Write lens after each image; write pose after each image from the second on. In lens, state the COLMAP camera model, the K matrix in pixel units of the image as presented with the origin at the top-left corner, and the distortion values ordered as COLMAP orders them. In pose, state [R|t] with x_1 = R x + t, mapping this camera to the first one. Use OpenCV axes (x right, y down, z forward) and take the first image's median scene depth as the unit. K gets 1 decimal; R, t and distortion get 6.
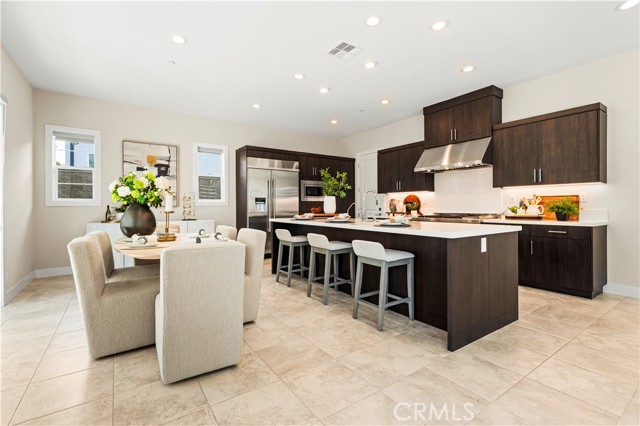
lens RADIAL K [[289.8, 0, 318.8], [0, 289.8, 208.5], [0, 0, 1]] dist [0.004116, -0.001778]
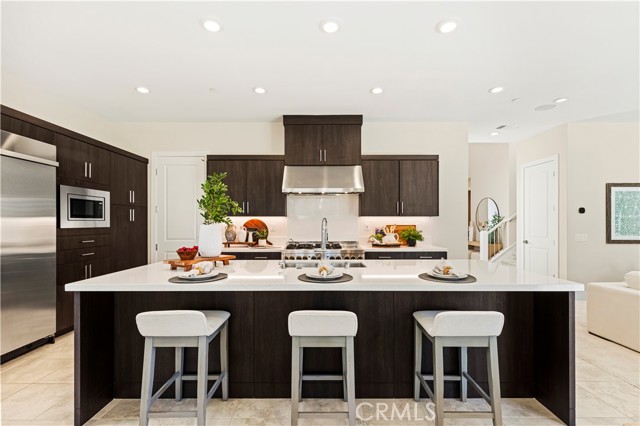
lens RADIAL K [[289.8, 0, 320.1], [0, 289.8, 222.0], [0, 0, 1]] dist [0.004116, -0.001778]
pose [[0.565999, 0.003963, 0.824396, -0.278045], [0.004526, 0.999958, -0.007914, -0.039349], [-0.824393, 0.008210, 0.565958, 0.482777]]
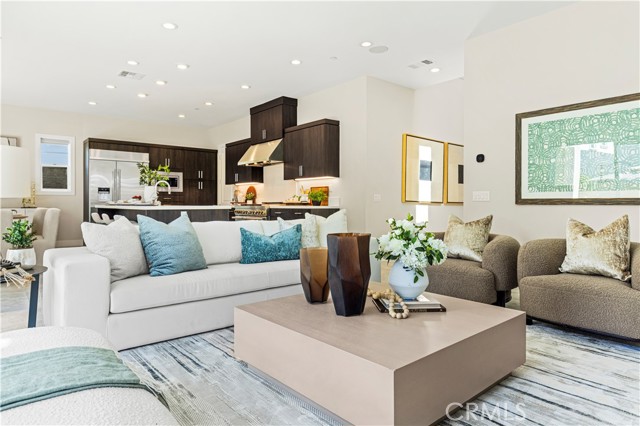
lens RADIAL K [[394.5, 0, 321.1], [0, 394.5, 203.2], [0, 0, 1]] dist [0.005403, -0.005714]
pose [[0.996201, 0.004053, 0.086987, 0.538925], [-0.003327, 0.999958, -0.008481, 0.033851], [-0.087018, 0.008159, 0.996173, -0.577218]]
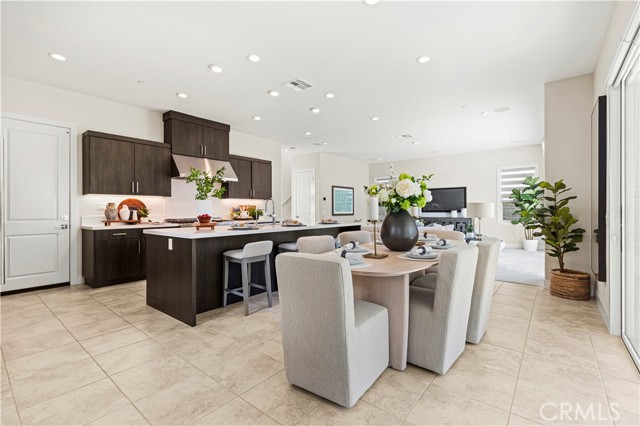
lens RADIAL K [[289.8, 0, 318.9], [0, 289.8, 209.9], [0, 0, 1]] dist [0.004116, -0.001778]
pose [[-0.278156, 0.003061, 0.960531, -0.752735], [0.010749, 0.999942, -0.000074, -0.011017], [-0.960476, 0.010304, -0.278173, 0.857821]]
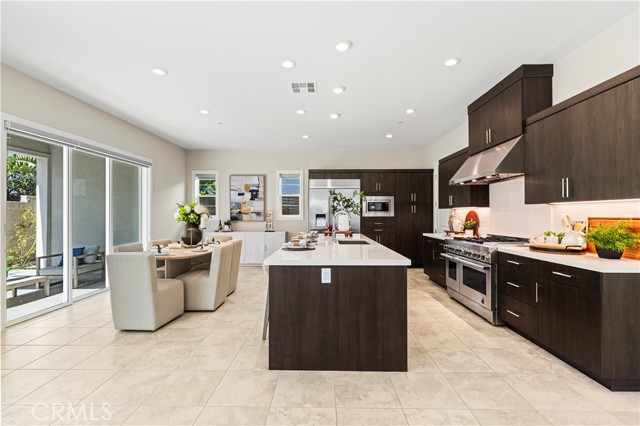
lens RADIAL K [[289.8, 0, 317.9], [0, 289.8, 211.0], [0, 0, 1]] dist [0.004116, -0.001778]
pose [[0.810954, -0.005769, -0.585081, 0.532907], [-0.005195, 0.999841, -0.017059, -0.035185], [0.585086, 0.016874, 0.810796, 0.092131]]
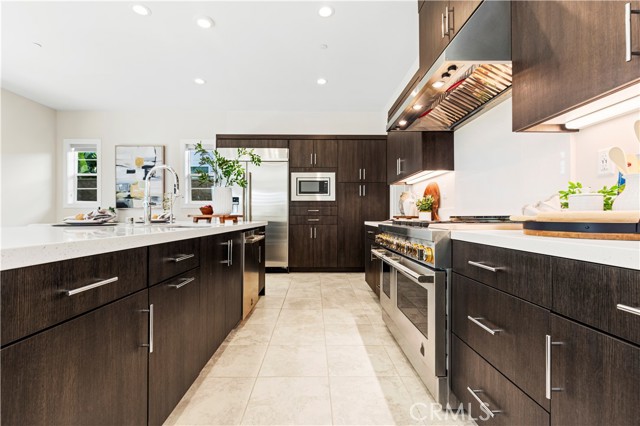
lens RADIAL K [[289.8, 0, 320.5], [0, 289.8, 214.6], [0, 0, 1]] dist [0.004116, -0.001778]
pose [[0.834738, -0.000224, -0.550647, 0.527533], [-0.006040, 0.999936, -0.009562, 0.021021], [0.550614, 0.011308, 0.834684, 0.547746]]
